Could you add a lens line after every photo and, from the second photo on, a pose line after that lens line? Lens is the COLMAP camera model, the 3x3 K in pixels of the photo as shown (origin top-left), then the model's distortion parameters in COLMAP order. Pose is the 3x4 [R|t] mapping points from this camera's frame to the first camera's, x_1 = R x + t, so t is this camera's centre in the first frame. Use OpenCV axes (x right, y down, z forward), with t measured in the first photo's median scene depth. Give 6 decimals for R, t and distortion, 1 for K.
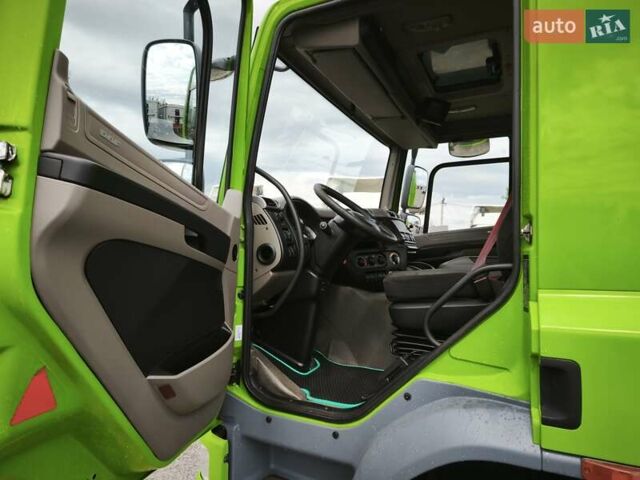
lens RADIAL K [[426.9, 0, 320.1], [0, 426.9, 239.7], [0, 0, 1]] dist [0.044448, -0.012684]
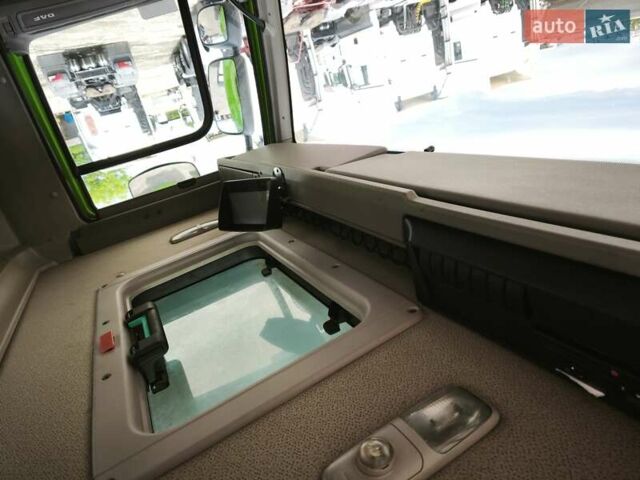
lens RADIAL K [[426.9, 0, 323.3], [0, 426.9, 234.1], [0, 0, 1]] dist [0.044448, -0.012684]
pose [[-0.966602, 0.251771, 0.047875, 0.178019], [-0.253044, -0.907982, -0.333972, -0.198573], [-0.040614, -0.334932, 0.941366, 0.573046]]
